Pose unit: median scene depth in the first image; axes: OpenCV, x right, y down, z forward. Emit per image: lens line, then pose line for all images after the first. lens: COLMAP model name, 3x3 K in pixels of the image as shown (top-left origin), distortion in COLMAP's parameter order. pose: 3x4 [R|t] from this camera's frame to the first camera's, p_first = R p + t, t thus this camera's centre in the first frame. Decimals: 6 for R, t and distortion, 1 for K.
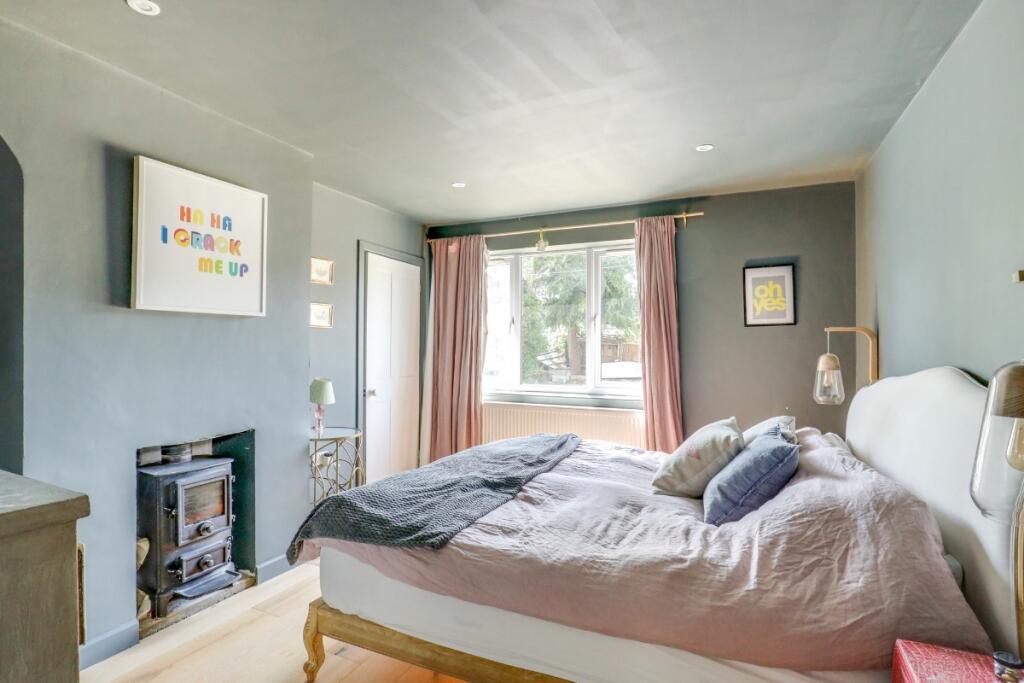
lens RADIAL K [[503.2, 0, 497.5], [0, 503.2, 346.8], [0, 0, 1]] dist [-0.034890, 0.000217]
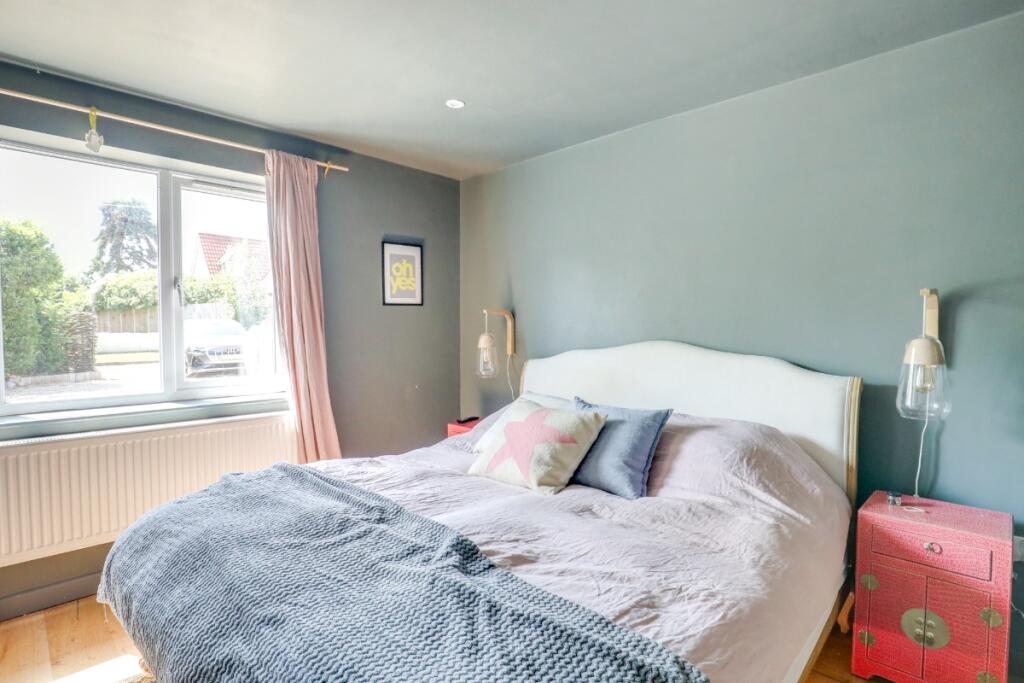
lens RADIAL K [[503.2, 0, 497.5], [0, 503.2, 346.8], [0, 0, 1]] dist [-0.034890, 0.000217]
pose [[0.333062, -0.035100, 0.942251, -0.330338], [0.001346, 0.999324, 0.036750, 0.003662], [-0.942904, -0.010972, 0.332884, 0.494443]]
